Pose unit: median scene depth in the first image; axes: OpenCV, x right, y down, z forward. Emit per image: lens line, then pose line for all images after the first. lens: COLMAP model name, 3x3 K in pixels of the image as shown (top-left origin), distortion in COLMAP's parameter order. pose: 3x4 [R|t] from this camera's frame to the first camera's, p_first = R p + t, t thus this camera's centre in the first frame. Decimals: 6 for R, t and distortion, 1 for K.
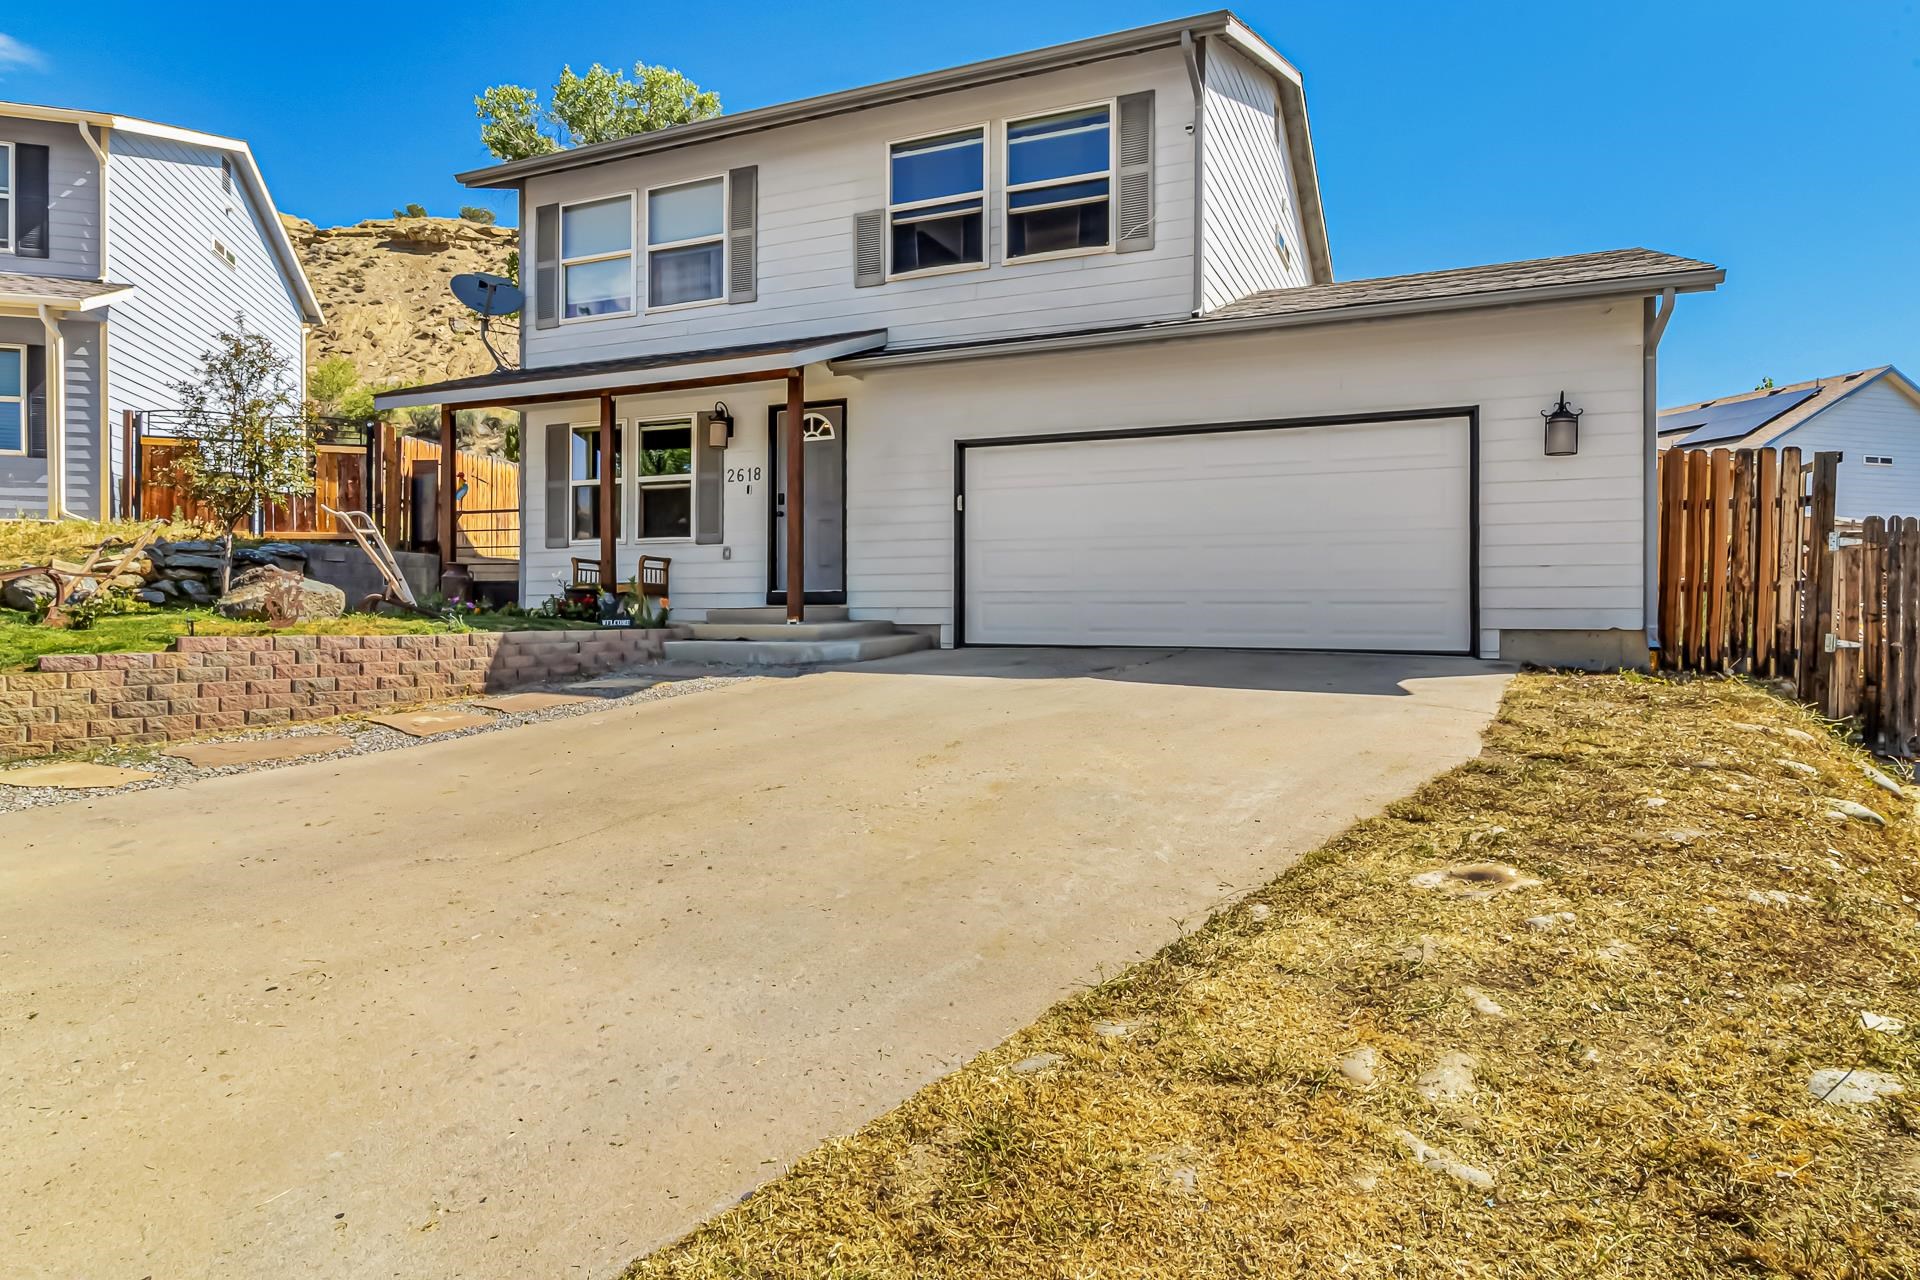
lens RADIAL K [[1131.8, 0, 960.0], [0, 1131.8, 640.0], [0, 0, 1]] dist [-0.002760, -0.000492]
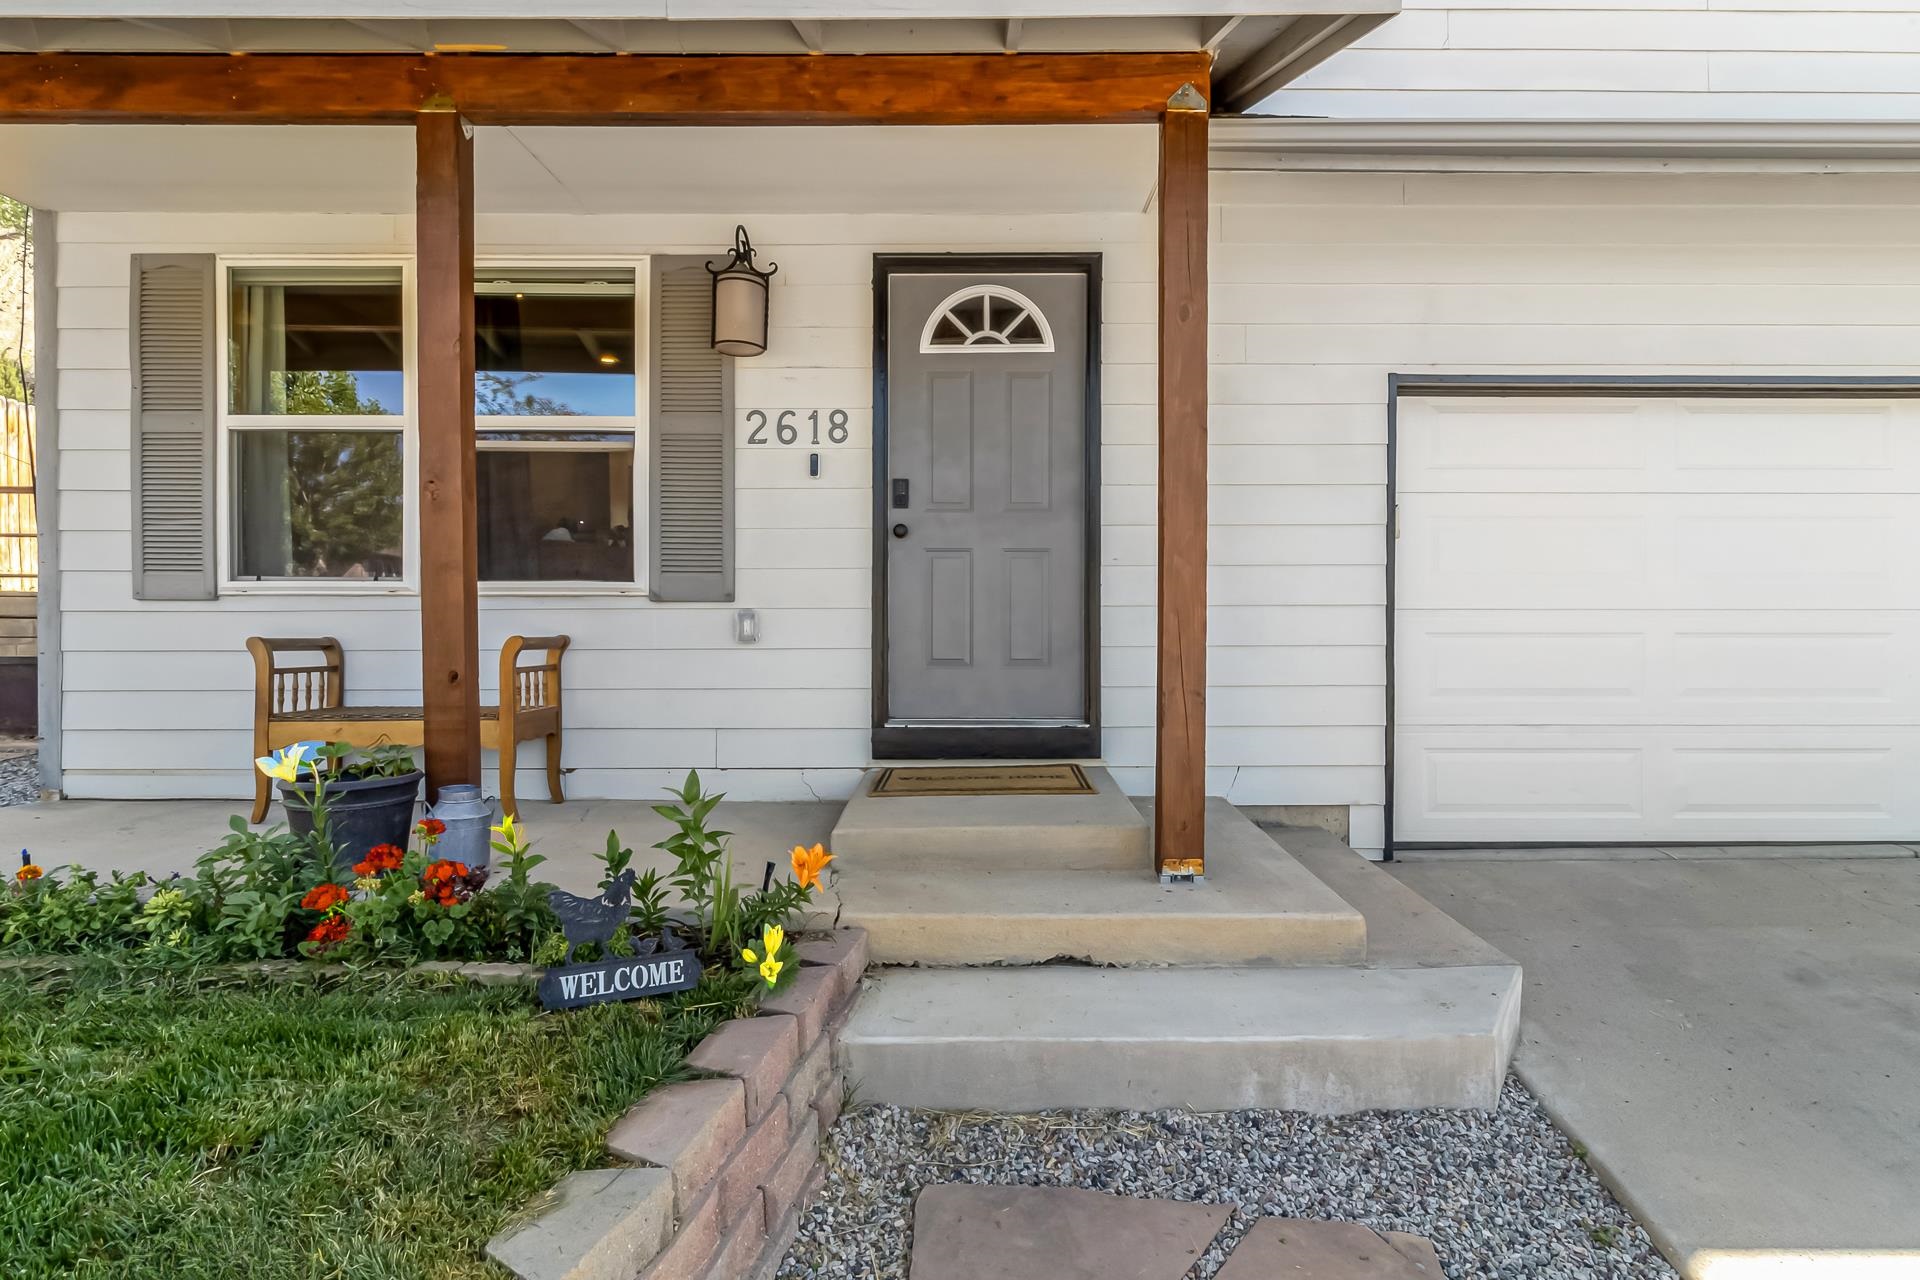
lens RADIAL K [[941.4, 0, 960.0], [0, 941.4, 640.0], [0, 0, 1]] dist [0.000517, 0.000202]
pose [[0.913010, -0.010606, 0.407799, -0.276110], [0.010716, 0.999941, 0.002015, -0.073360], [-0.407797, 0.002530, 0.913069, 0.688756]]
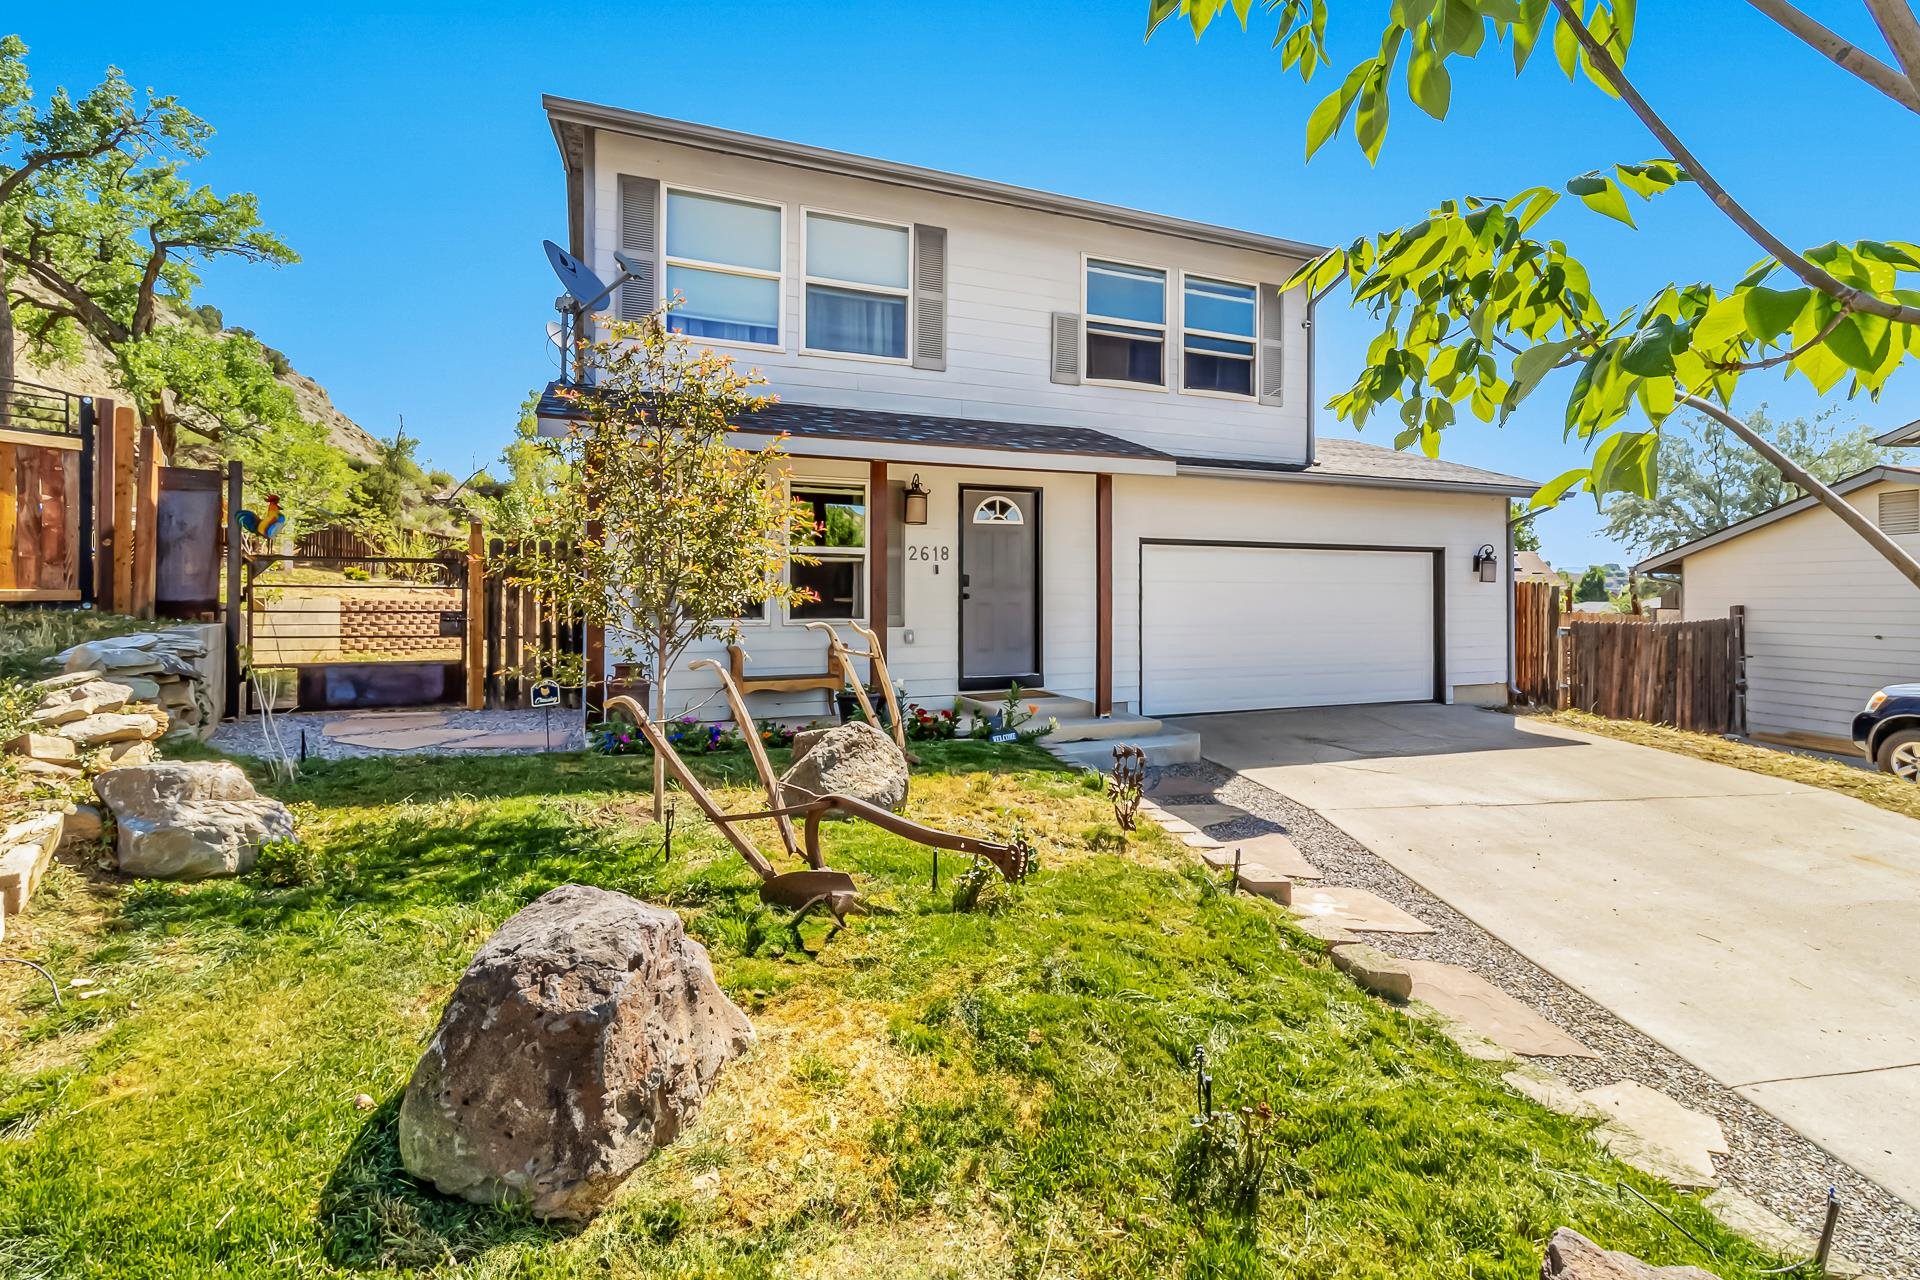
lens RADIAL K [[873.9, 0, 965.4], [0, 873.9, 617.0], [0, 0, 1]] dist [-0.000600, -0.000213]
pose [[0.694970, -0.013062, 0.718920, -0.697920], [0.019928, 0.999801, -0.001100, -0.093047], [-0.718762, 0.015091, 0.695092, 0.482813]]
